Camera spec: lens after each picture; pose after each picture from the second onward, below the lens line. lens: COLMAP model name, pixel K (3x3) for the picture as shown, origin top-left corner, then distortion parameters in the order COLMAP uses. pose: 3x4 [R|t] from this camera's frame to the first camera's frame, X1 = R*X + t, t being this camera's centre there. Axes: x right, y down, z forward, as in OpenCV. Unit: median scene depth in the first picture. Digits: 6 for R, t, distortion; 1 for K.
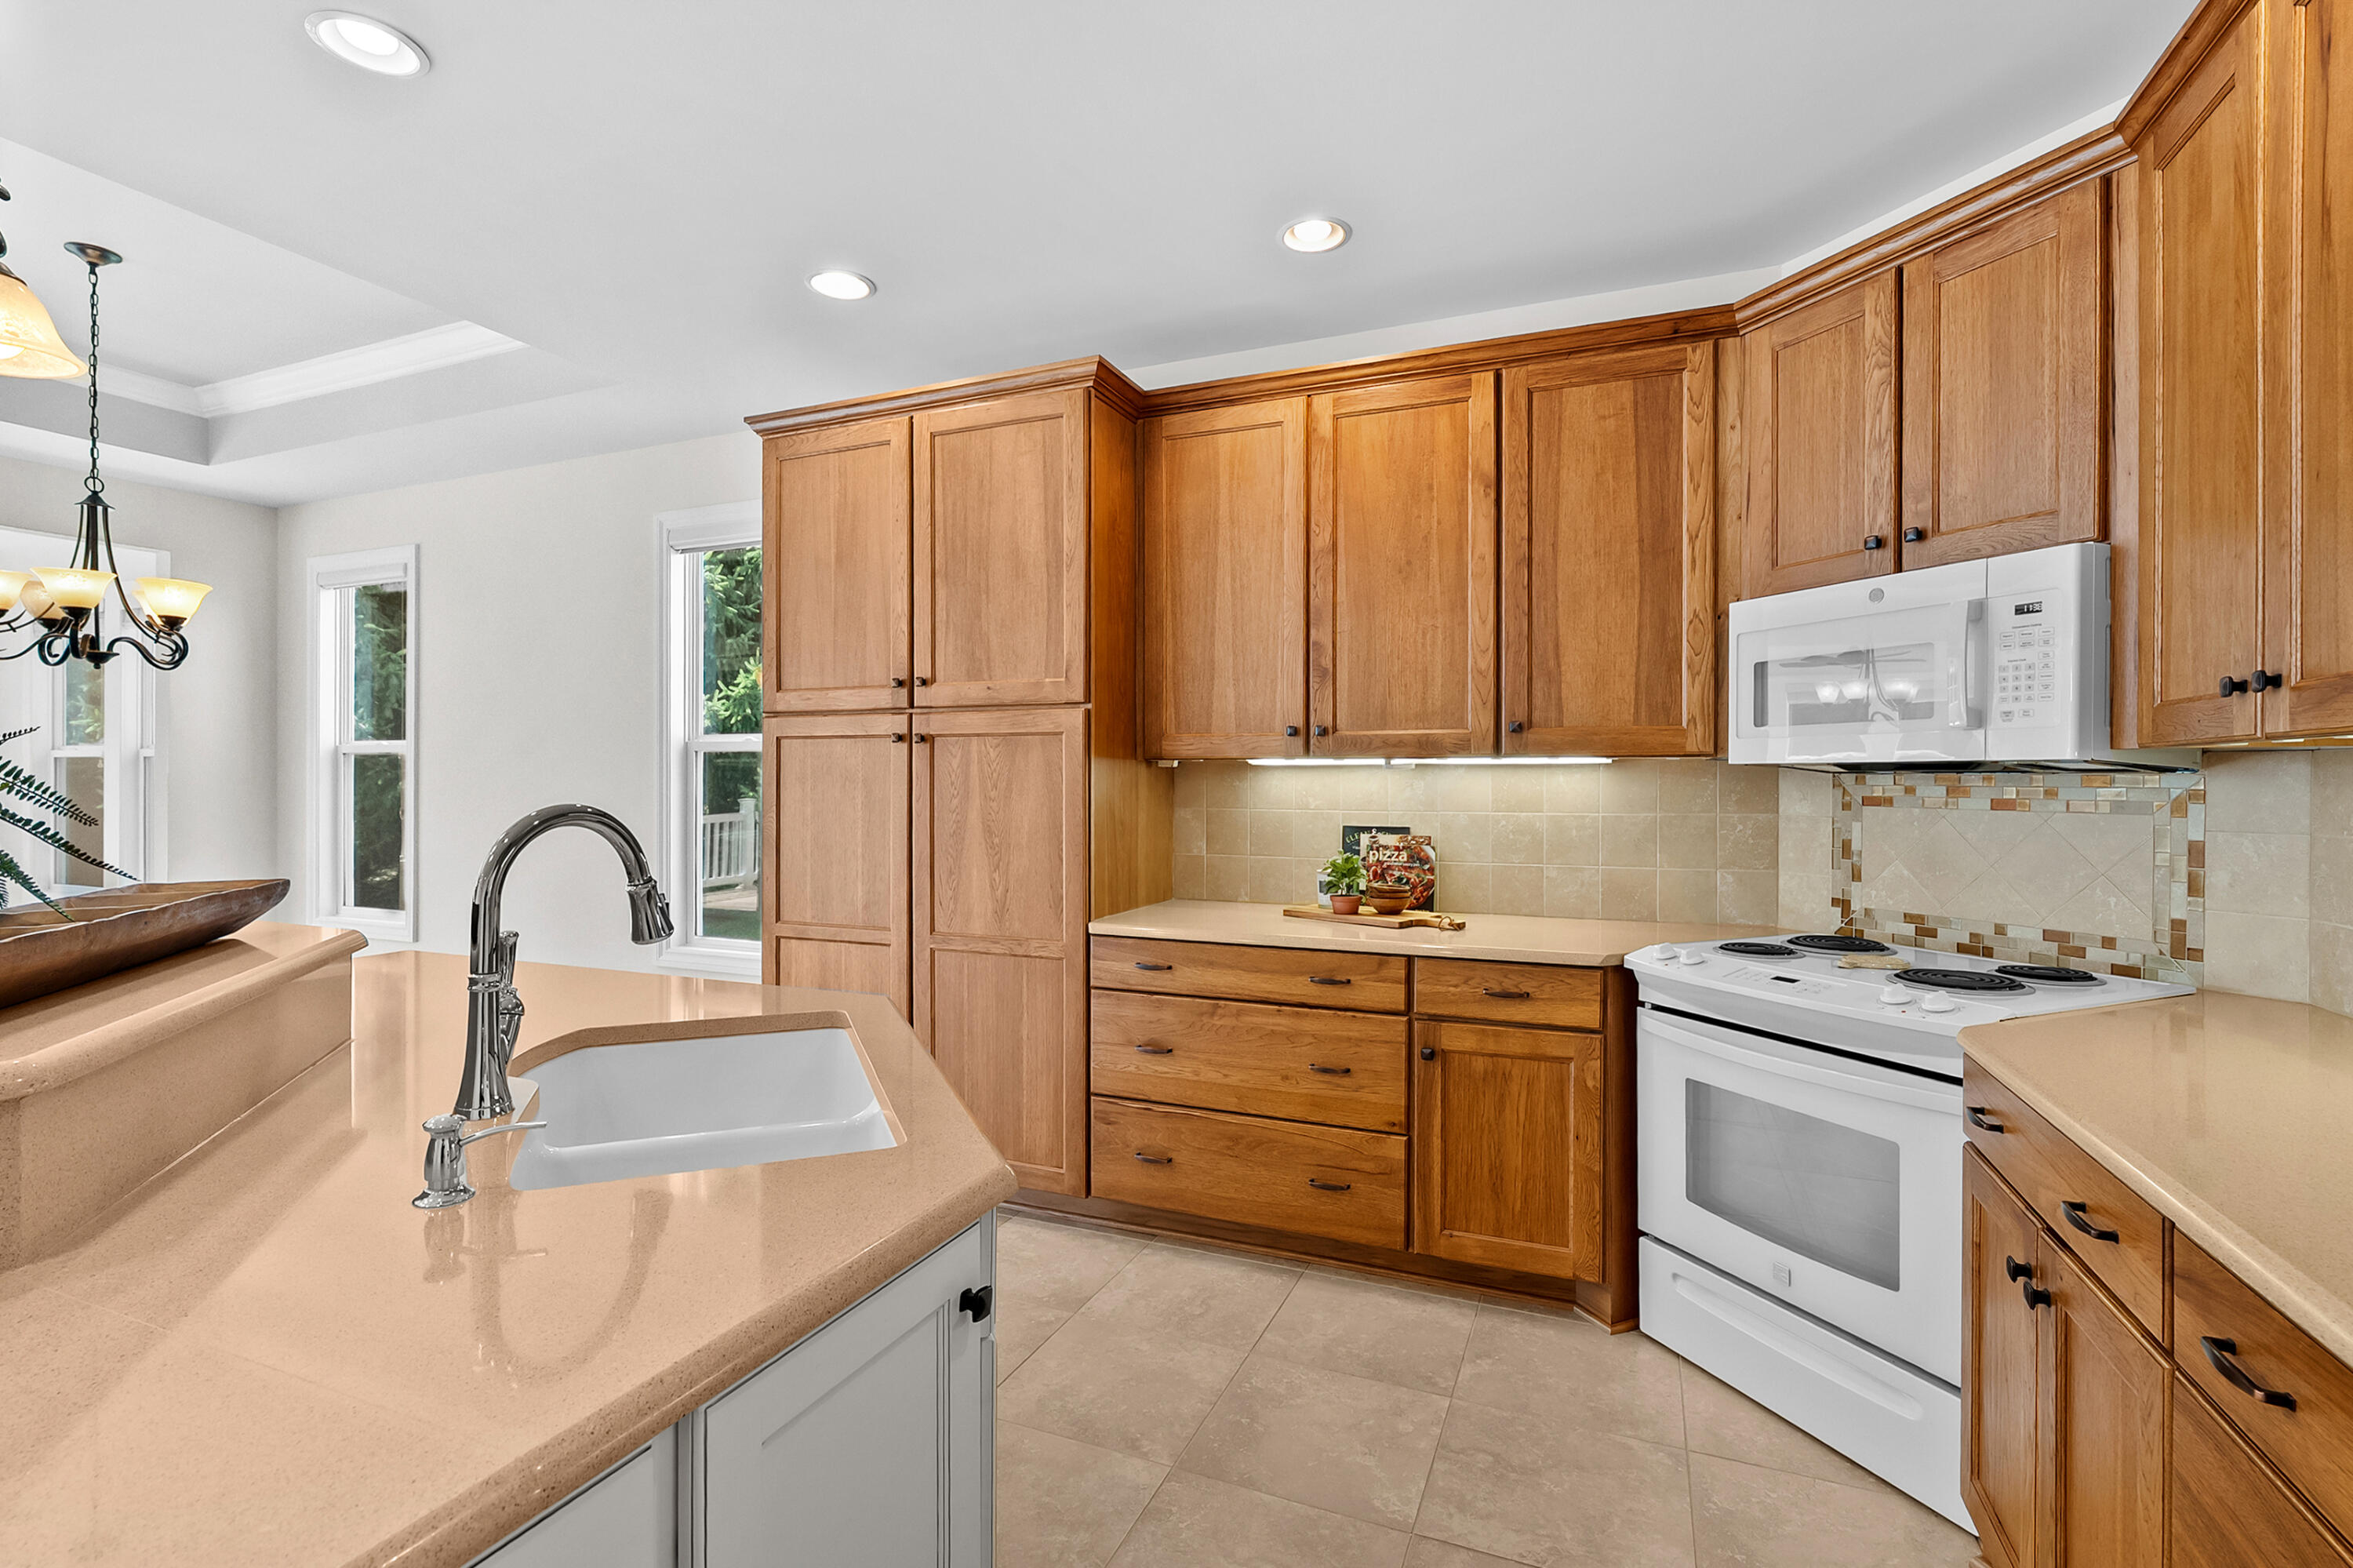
lens RADIAL K [[1070.3, 0, 1189.8], [0, 1070.3, 793.6], [0, 0, 1]] dist [-0.005892, 0.001922]
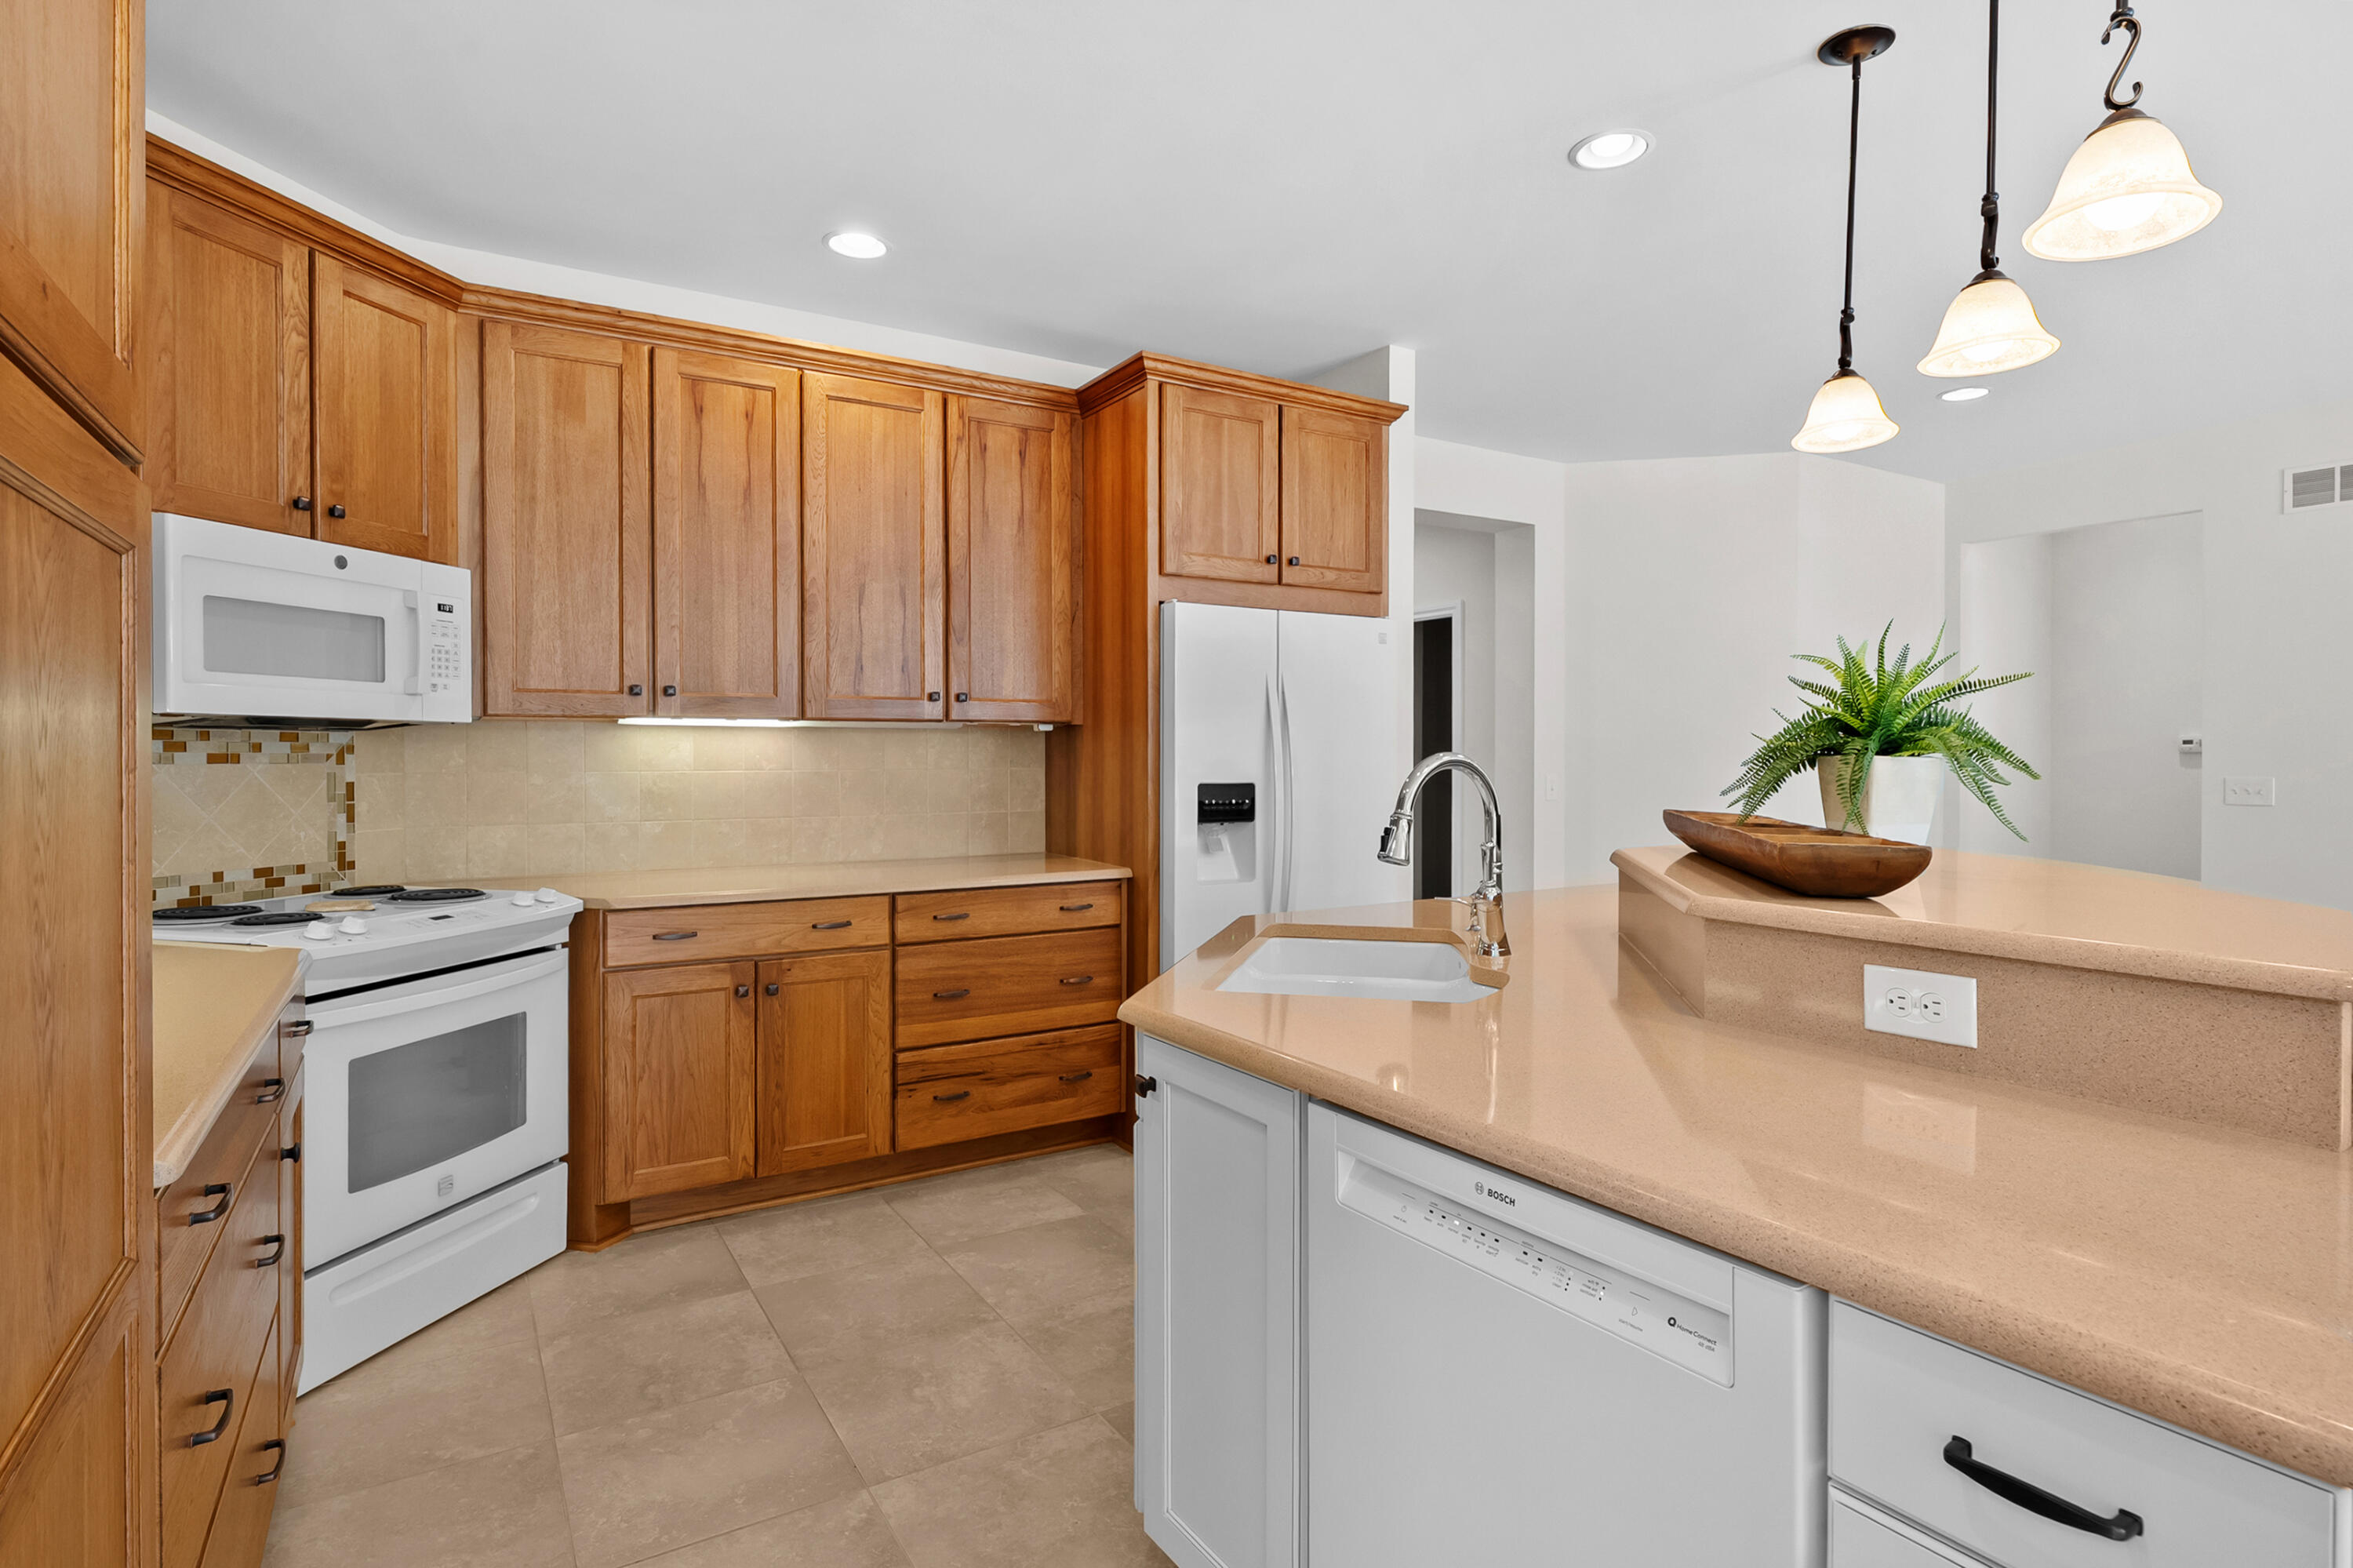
lens RADIAL K [[1186.7, 0, 1151.6], [0, 1186.7, 766.0], [0, 0, 1]] dist [-0.001312, -0.001946]
pose [[-0.796981, -0.011450, 0.603896, -0.586390], [0.003346, 0.999721, 0.023370, -0.005480], [-0.603995, 0.020647, -0.796720, 1.186340]]
